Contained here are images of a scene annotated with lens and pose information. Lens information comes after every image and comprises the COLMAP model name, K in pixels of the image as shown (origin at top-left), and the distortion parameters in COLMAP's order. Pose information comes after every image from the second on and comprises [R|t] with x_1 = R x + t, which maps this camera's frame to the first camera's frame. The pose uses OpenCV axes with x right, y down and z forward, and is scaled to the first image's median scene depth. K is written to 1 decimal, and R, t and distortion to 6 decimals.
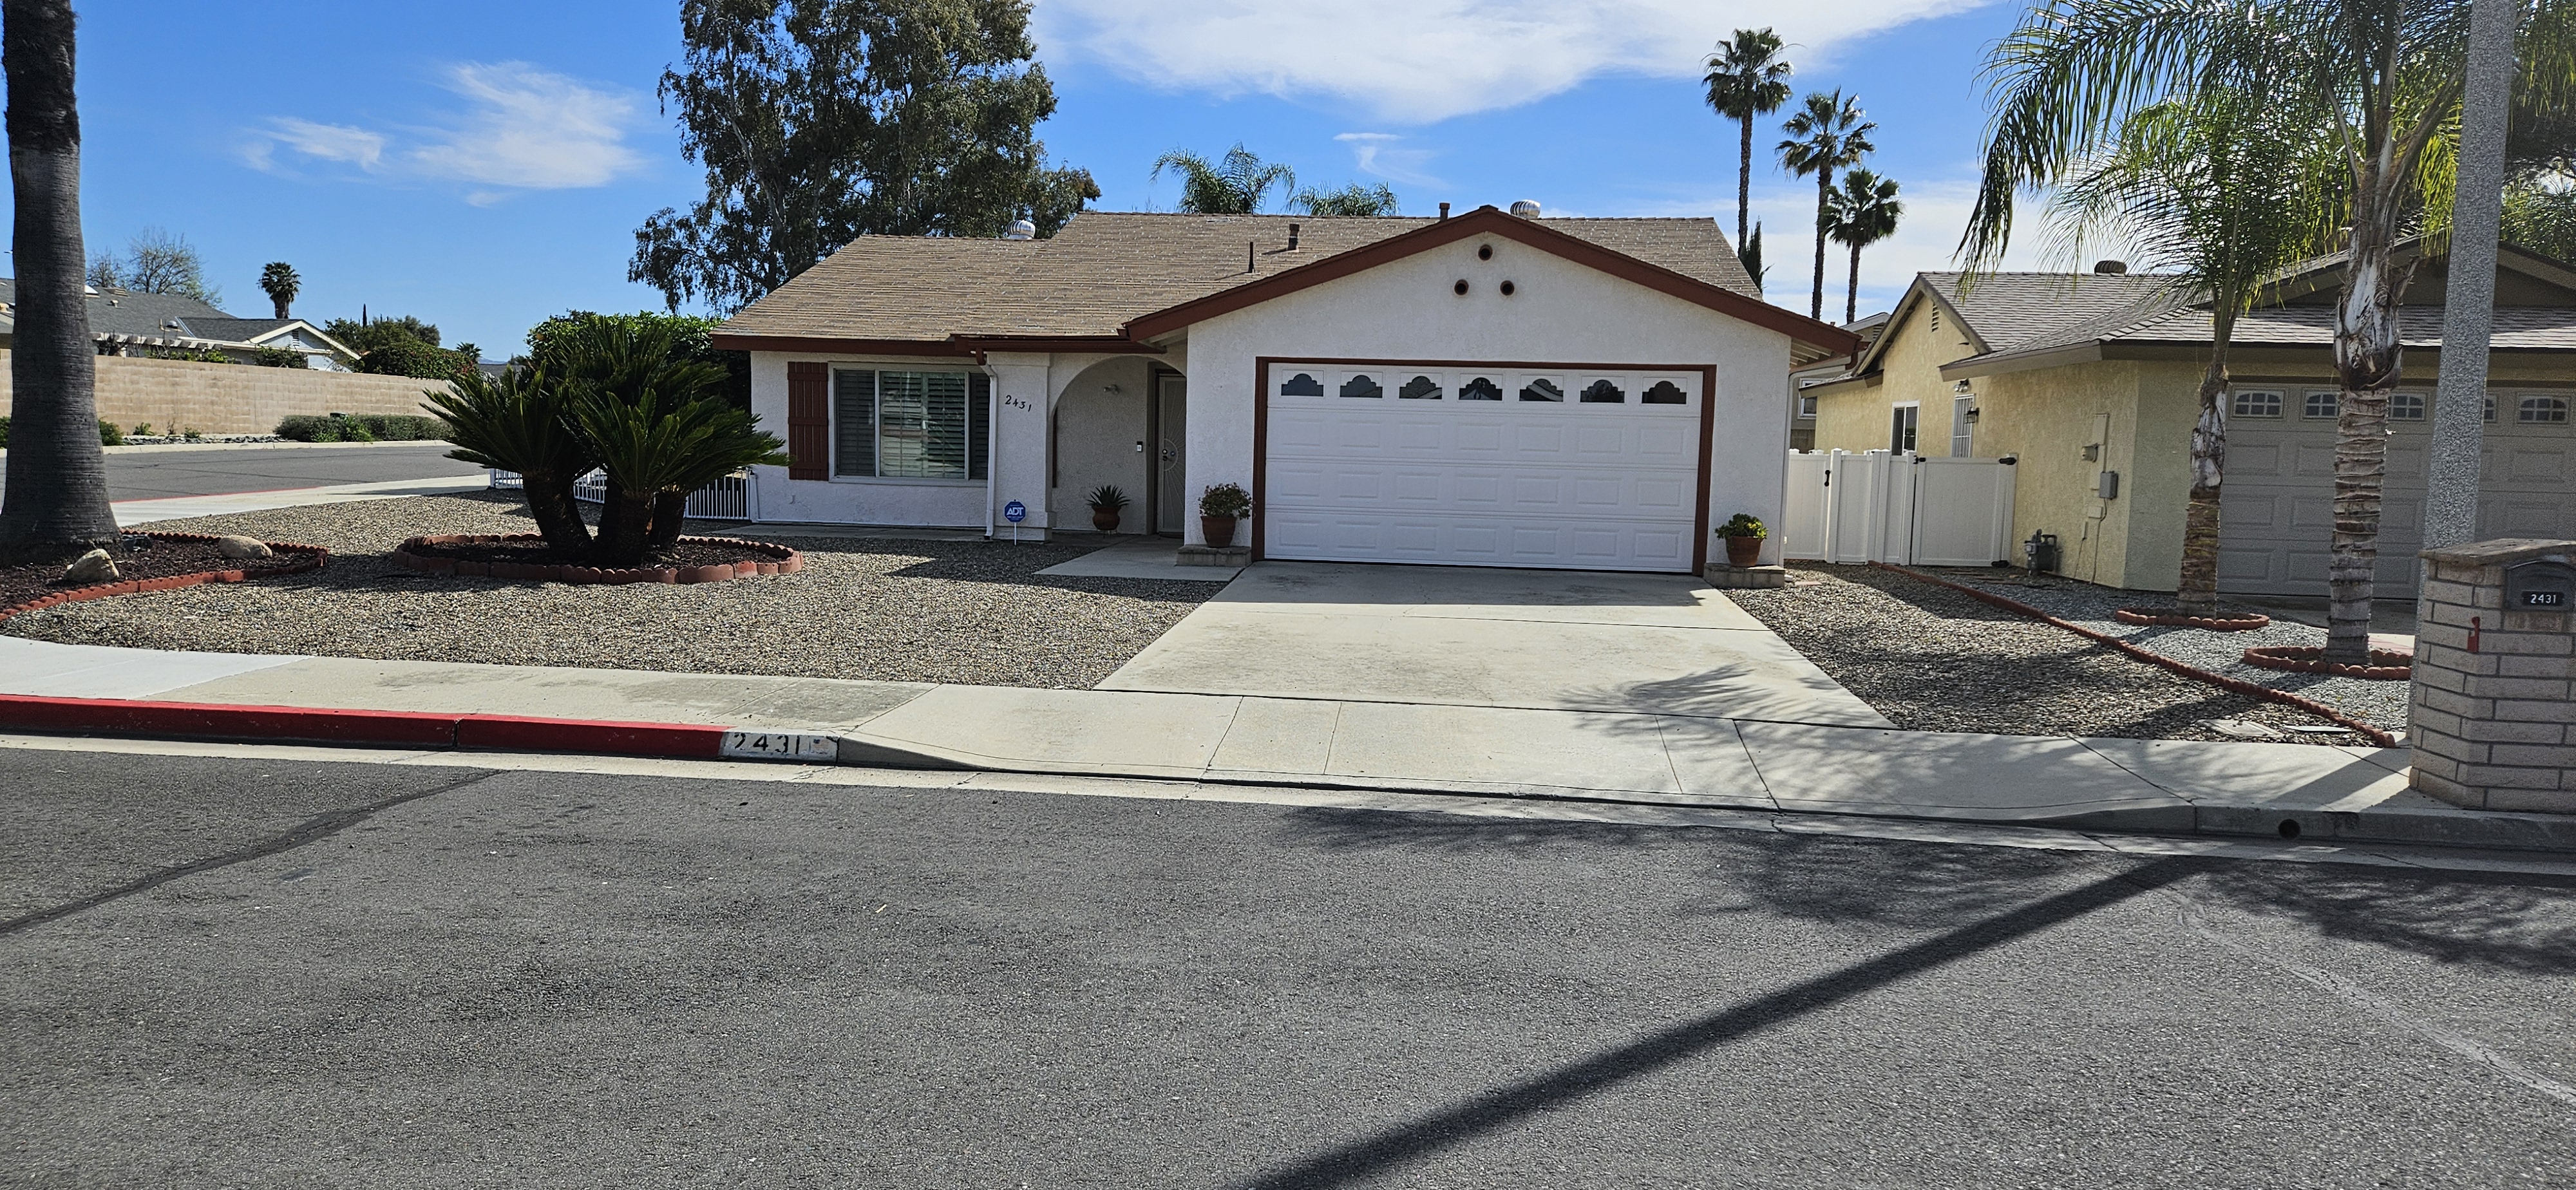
lens RADIAL K [[1794.5, 0, 1289.1], [0, 1794.5, 639.4], [0, 0, 1]] dist [0.107453, -0.107366]
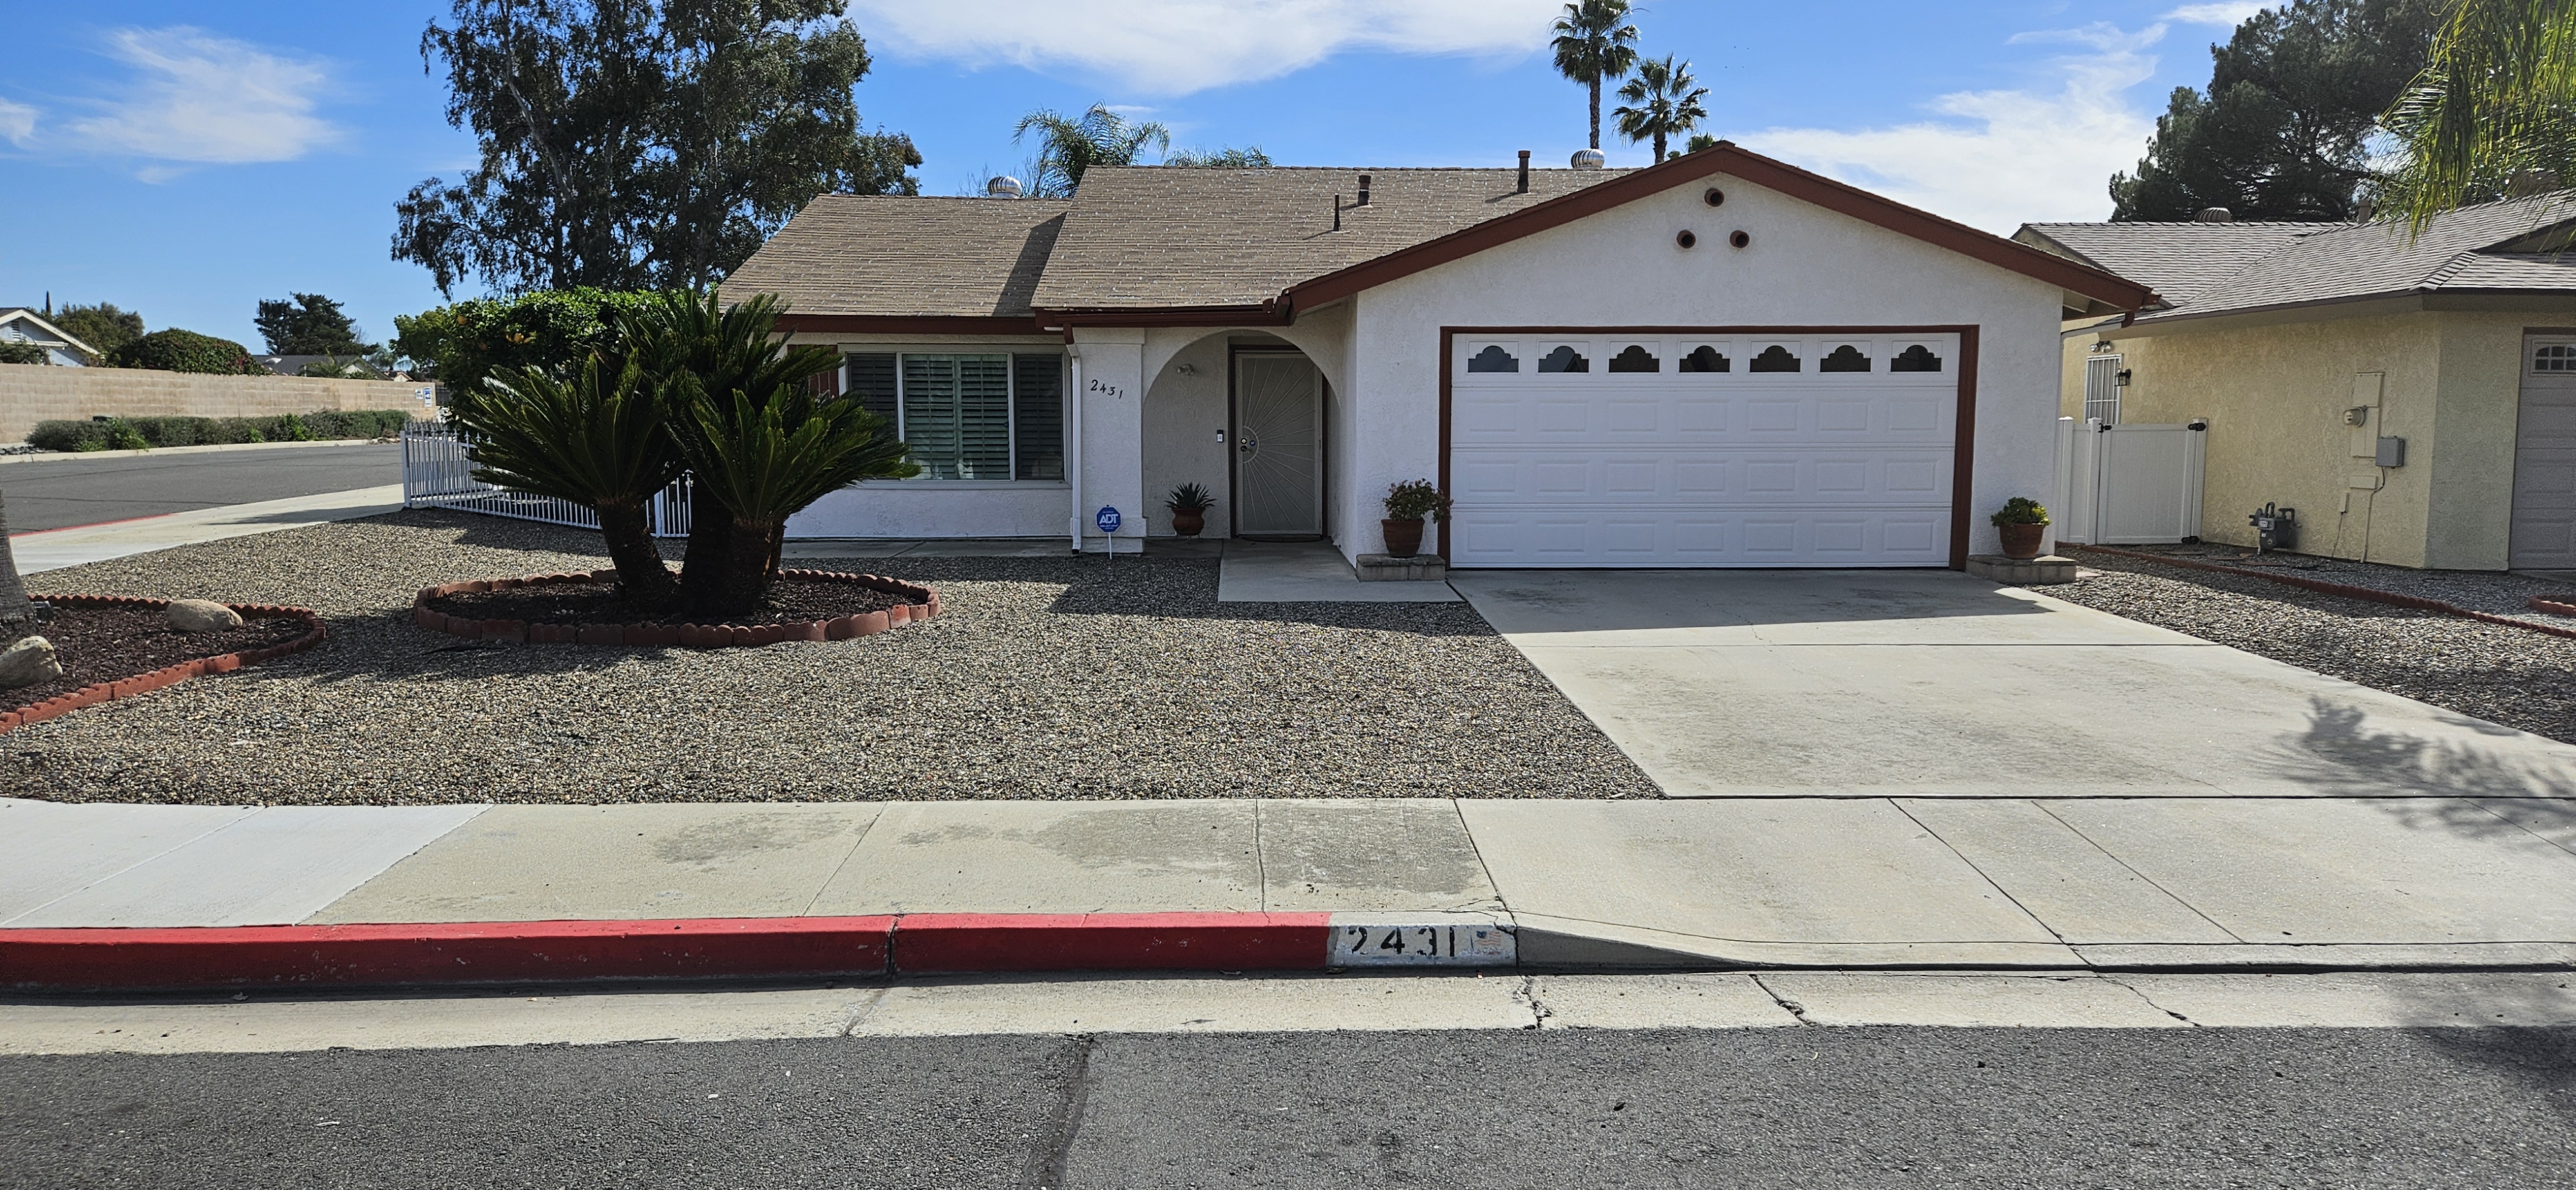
lens RADIAL K [[1791.5, 0, 1327.8], [0, 1791.5, 634.0], [0, 0, 1]] dist [0.073545, -0.038988]
pose [[0.989135, -0.042443, 0.140751, -0.139775], [0.040698, 0.999055, 0.015255, -0.021606], [-0.141265, -0.009361, 0.989927, 0.132992]]
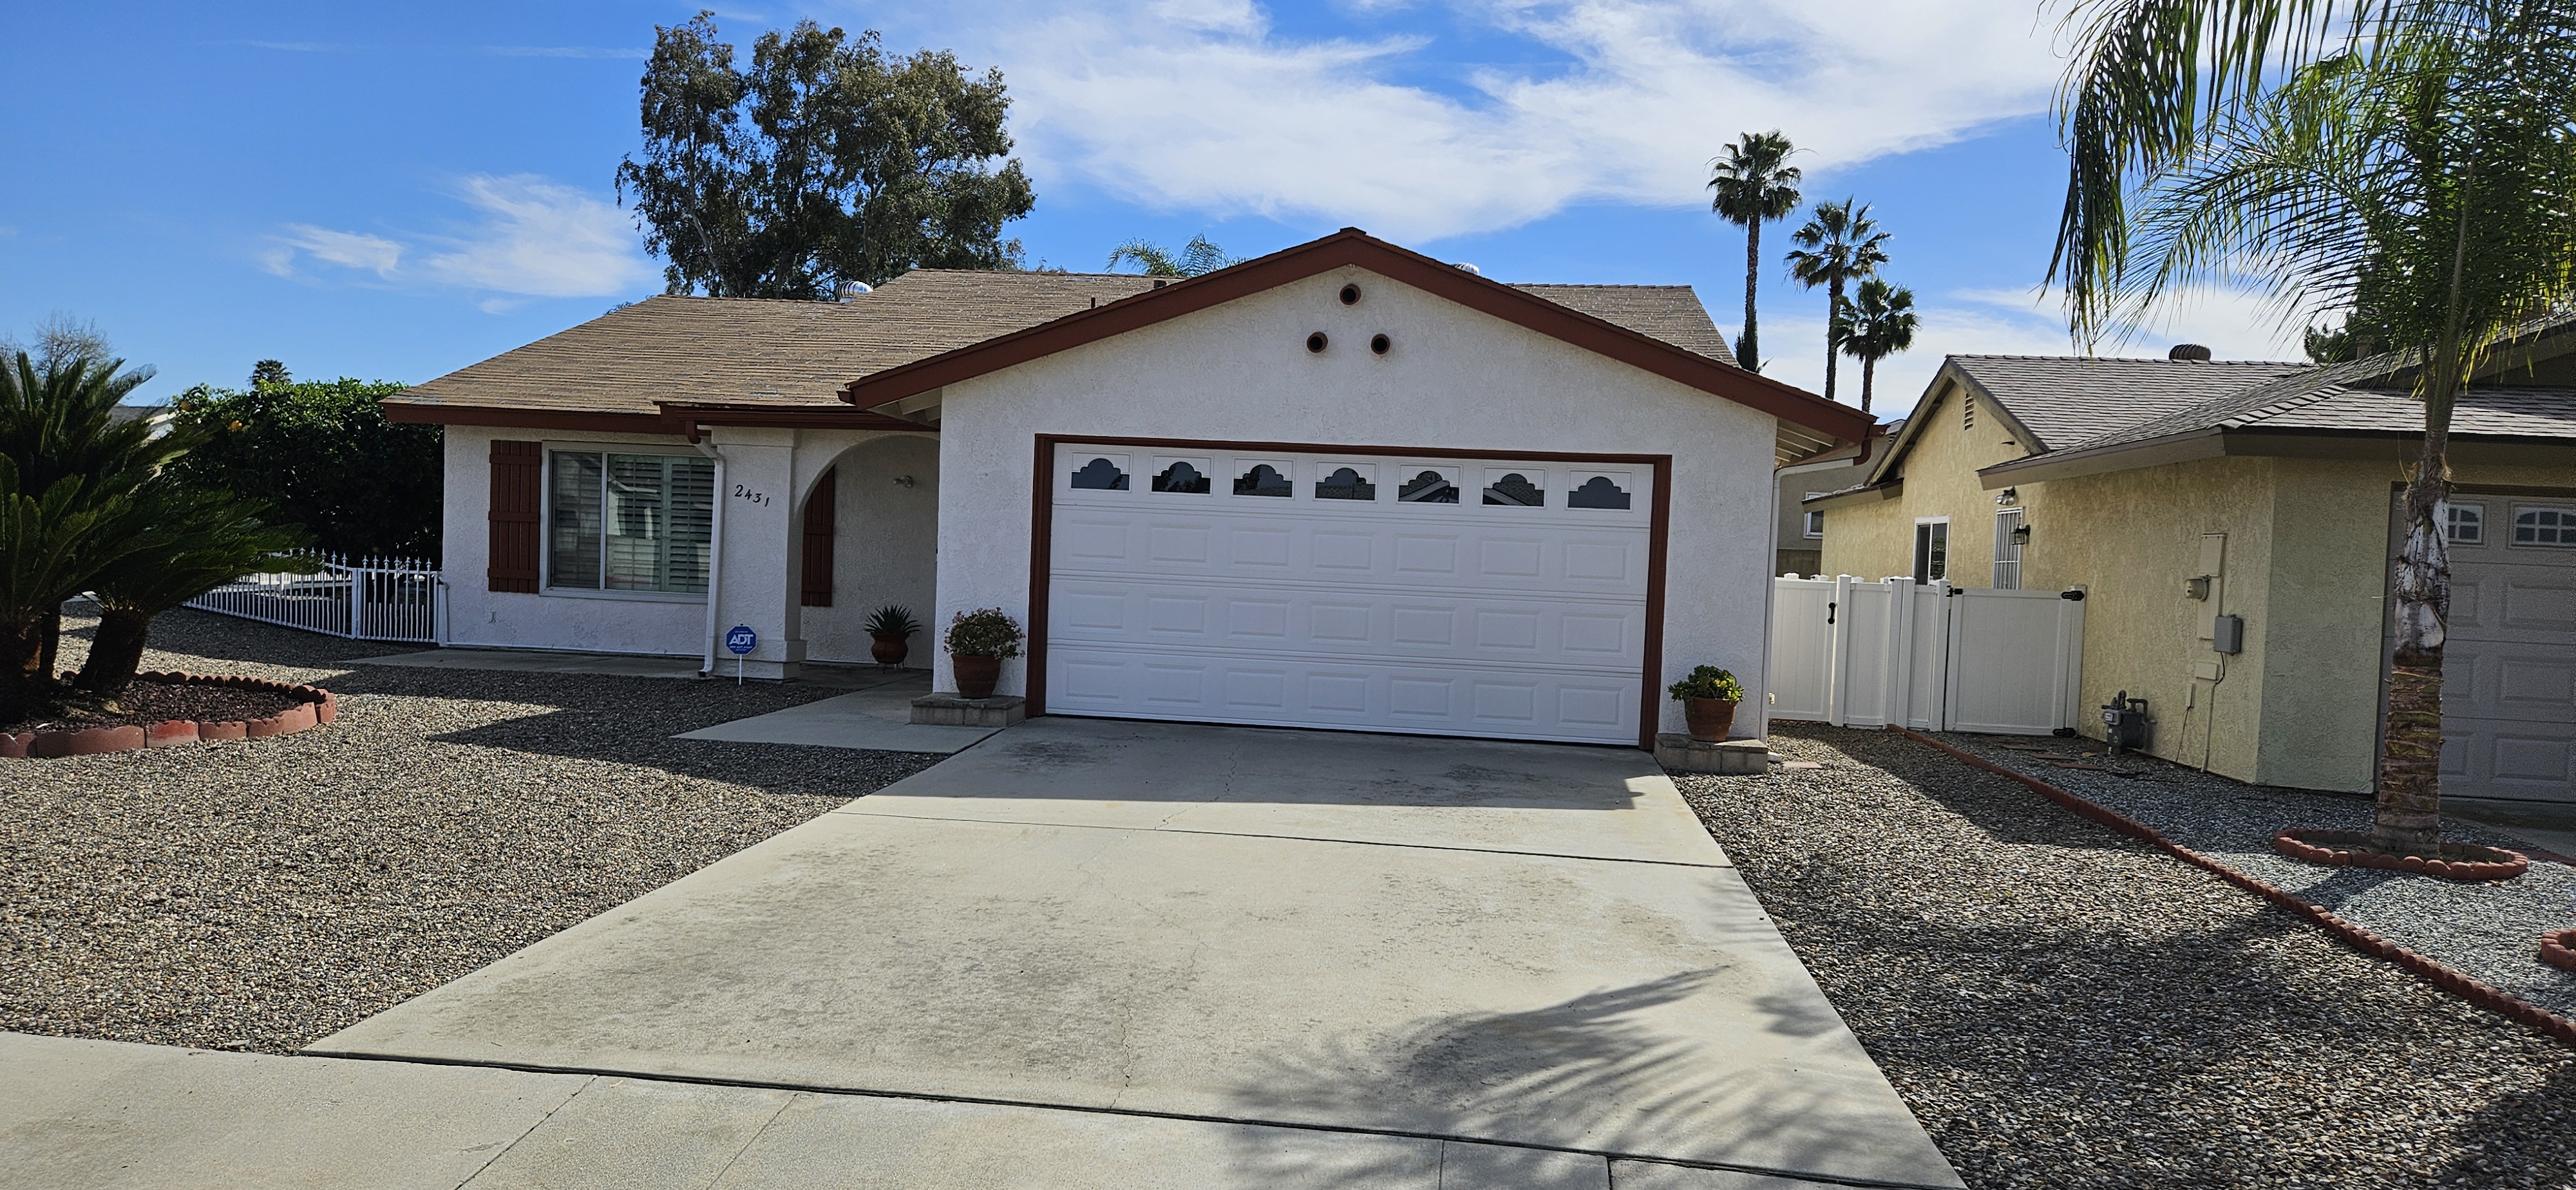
lens RADIAL K [[1794.5, 0, 1289.1], [0, 1794.5, 639.4], [0, 0, 1]] dist [0.107453, -0.107366]
pose [[0.999835, 0.016089, -0.008471, 0.065653], [-0.016584, 0.997937, -0.062028, -0.023290], [0.007455, 0.062158, 0.998038, 0.208131]]
